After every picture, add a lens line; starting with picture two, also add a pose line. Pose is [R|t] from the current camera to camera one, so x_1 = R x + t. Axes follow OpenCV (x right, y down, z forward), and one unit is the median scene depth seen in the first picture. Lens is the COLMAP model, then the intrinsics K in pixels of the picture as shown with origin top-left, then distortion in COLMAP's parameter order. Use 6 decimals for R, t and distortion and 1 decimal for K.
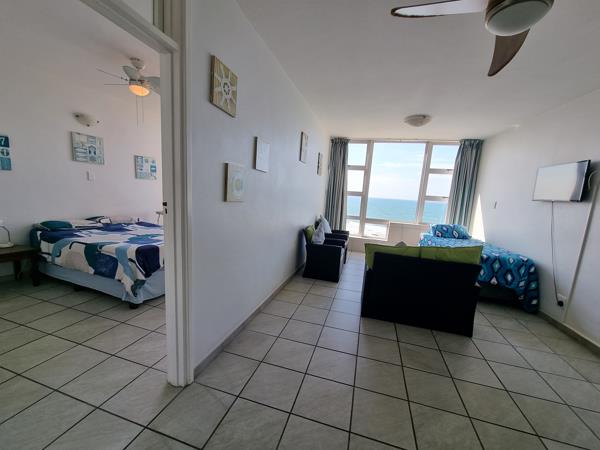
lens RADIAL K [[242.5, 0, 299.3], [0, 242.5, 226.8], [0, 0, 1]] dist [-0.007940, -0.000034]
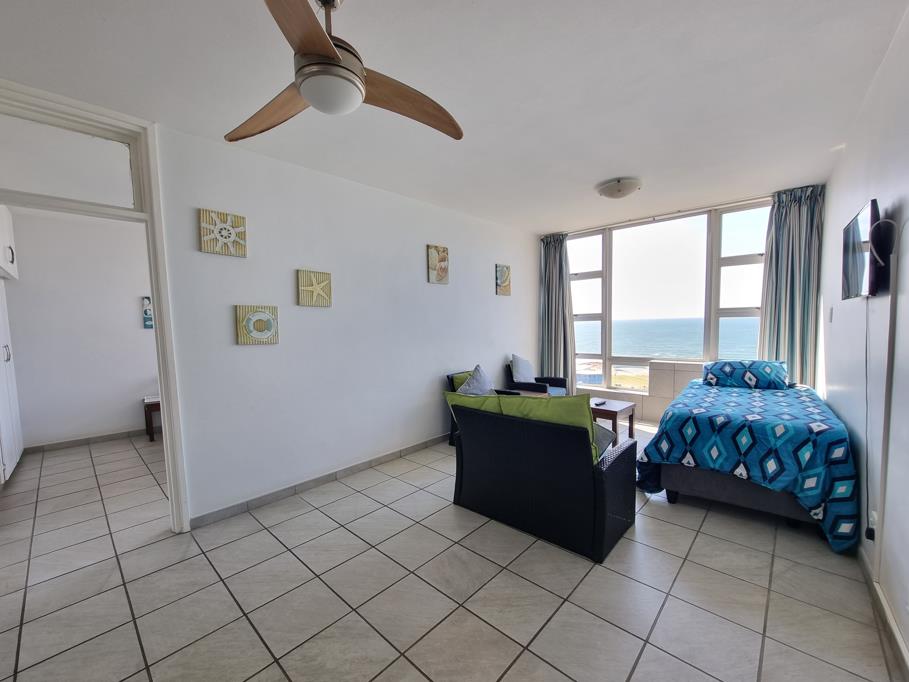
lens RADIAL K [[367.3, 0, 452.8], [0, 367.3, 344.9], [0, 0, 1]] dist [-0.007940, -0.000034]
pose [[0.892485, -0.060845, -0.446955, 0.442511], [0.019205, 0.995088, -0.097115, 0.021059], [0.450669, 0.078090, 0.889269, 0.040976]]
